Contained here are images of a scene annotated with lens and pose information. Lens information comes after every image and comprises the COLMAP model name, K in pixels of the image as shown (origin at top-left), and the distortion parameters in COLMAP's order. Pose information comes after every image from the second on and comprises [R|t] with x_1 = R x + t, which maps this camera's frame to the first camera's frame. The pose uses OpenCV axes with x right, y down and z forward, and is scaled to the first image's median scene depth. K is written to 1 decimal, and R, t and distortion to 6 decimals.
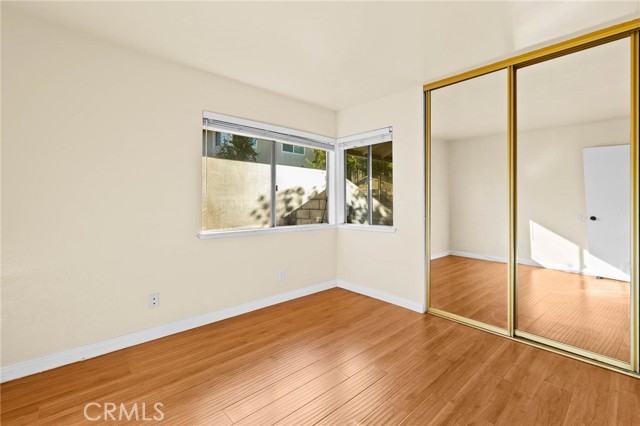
lens RADIAL K [[285.6, 0, 313.3], [0, 285.6, 199.9], [0, 0, 1]] dist [0.000689, 0.000078]
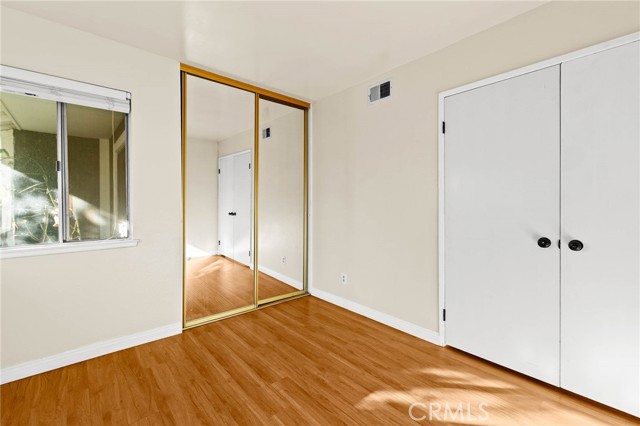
lens RADIAL K [[276.8, 0, 332.8], [0, 276.8, 210.0], [0, 0, 1]] dist [0.000675, -0.000006]
pose [[-0.014064, -0.028430, 0.999497, -0.493370], [-0.000853, 0.999596, 0.028421, 0.006658], [-0.999901, -0.000453, -0.014082, 0.630005]]
